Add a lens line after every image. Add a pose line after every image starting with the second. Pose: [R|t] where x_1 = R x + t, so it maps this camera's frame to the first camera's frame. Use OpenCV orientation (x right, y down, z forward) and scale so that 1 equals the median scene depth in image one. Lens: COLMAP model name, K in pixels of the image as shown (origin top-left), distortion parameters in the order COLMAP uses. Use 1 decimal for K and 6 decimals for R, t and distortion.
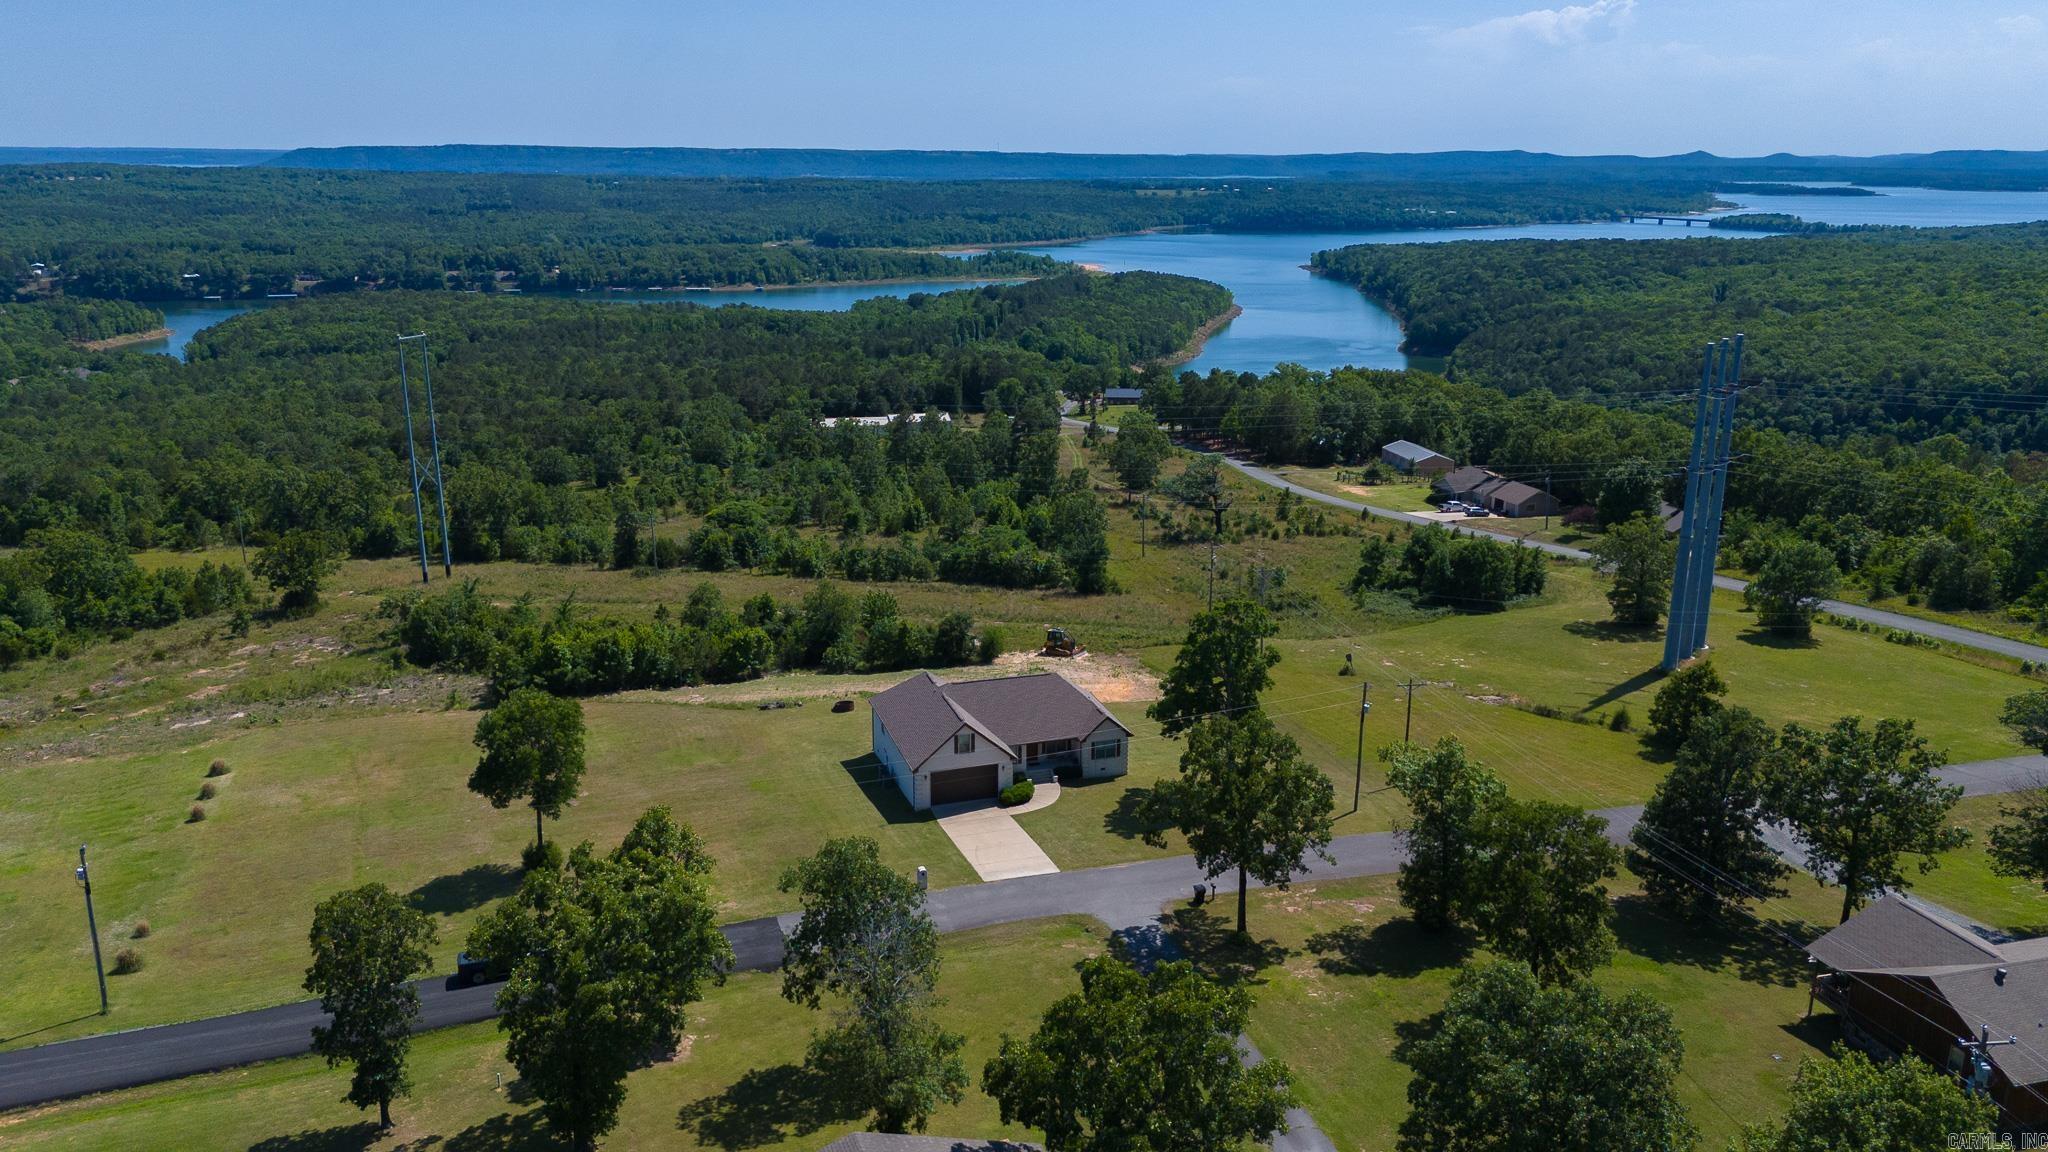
lens RADIAL K [[1506.3, 0, 1026.0], [0, 1506.3, 573.4], [0, 0, 1]] dist [0.042861, -0.024143]
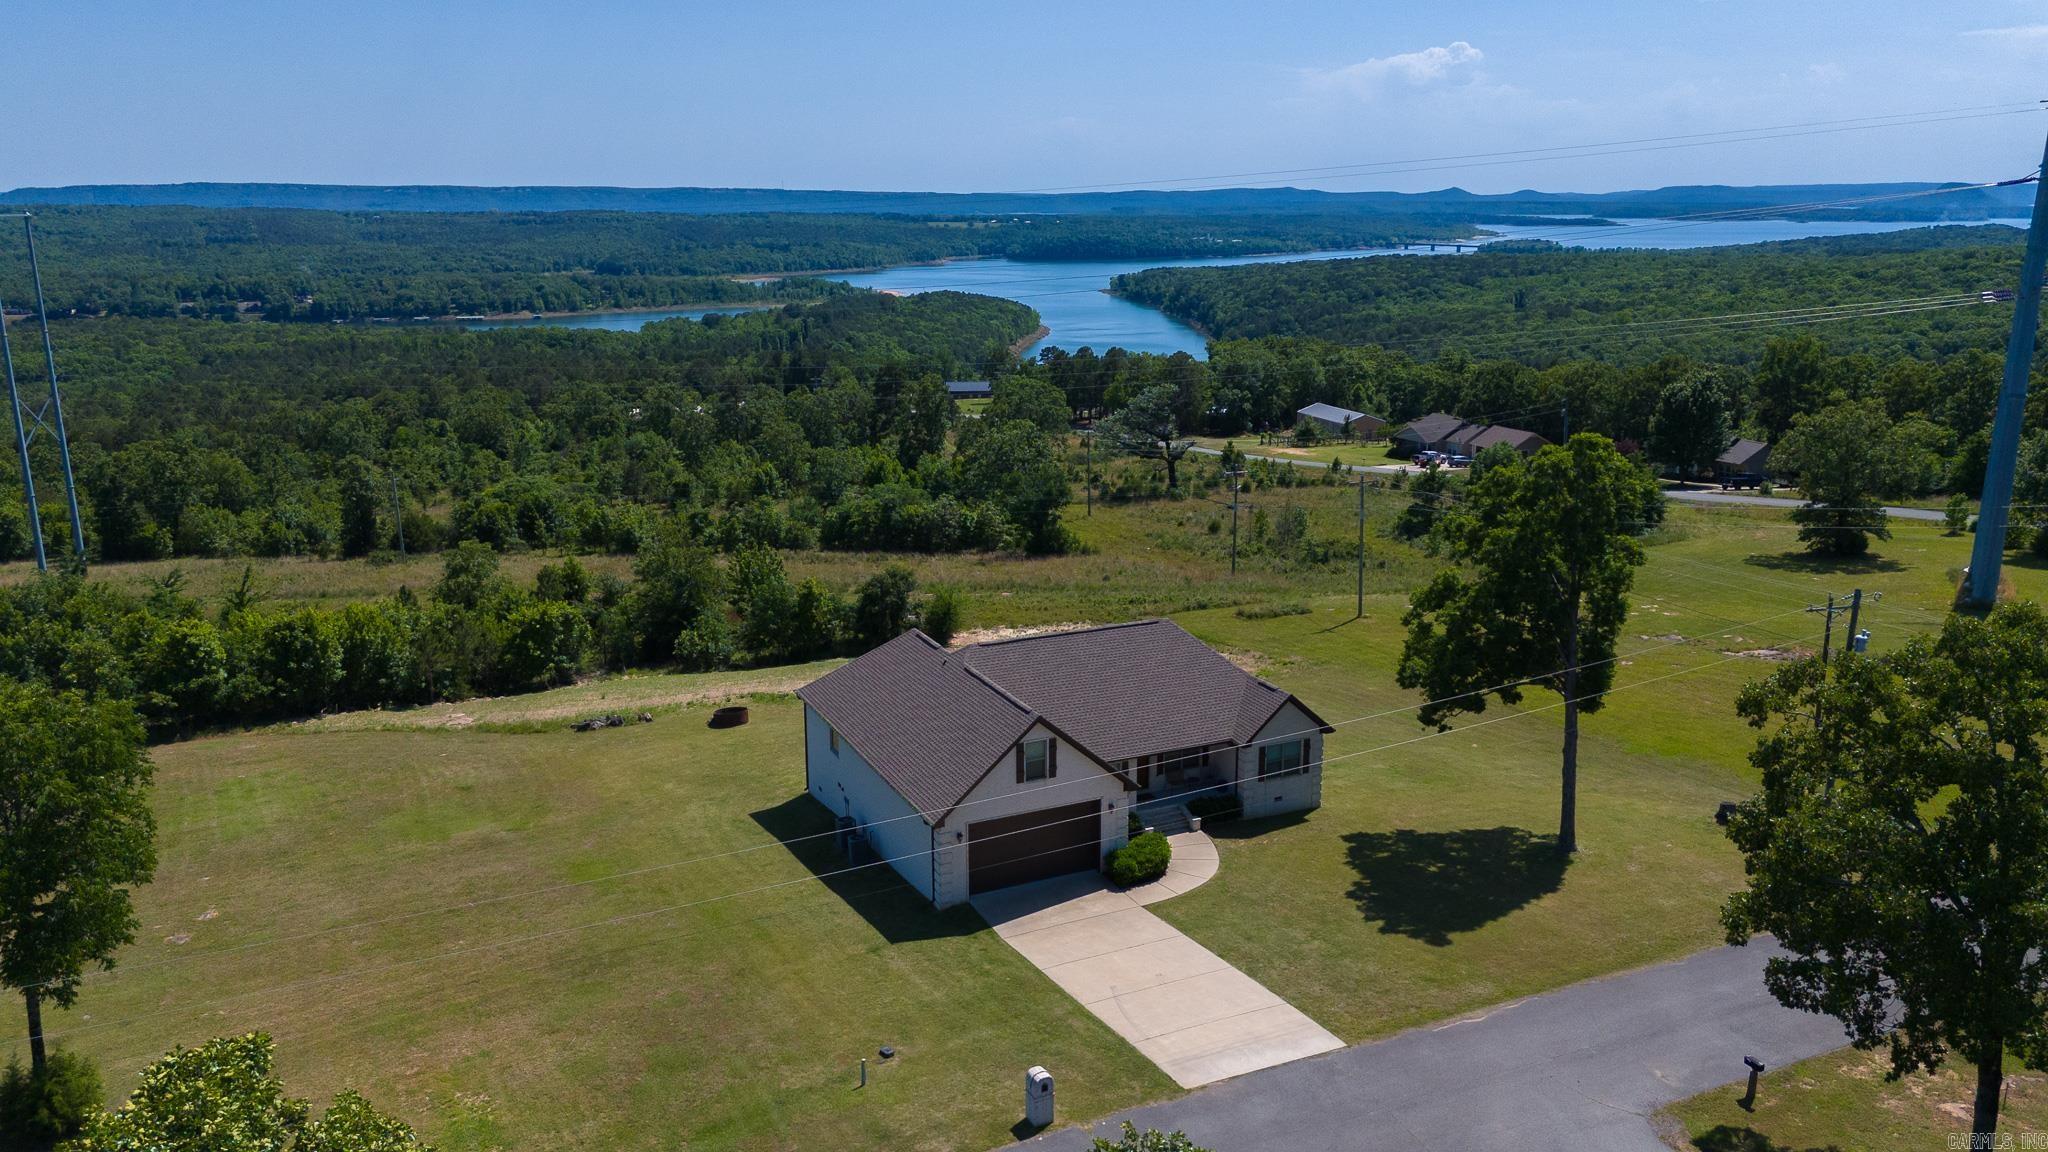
lens RADIAL K [[1506.3, 0, 1021.0], [0, 1506.3, 572.0], [0, 0, 1]] dist [0.042861, -0.024143]
pose [[0.990915, -0.038513, 0.128860, -0.033910], [0.041822, 0.998859, -0.023071, 0.021008], [-0.127825, 0.028251, 0.991394, 0.171815]]
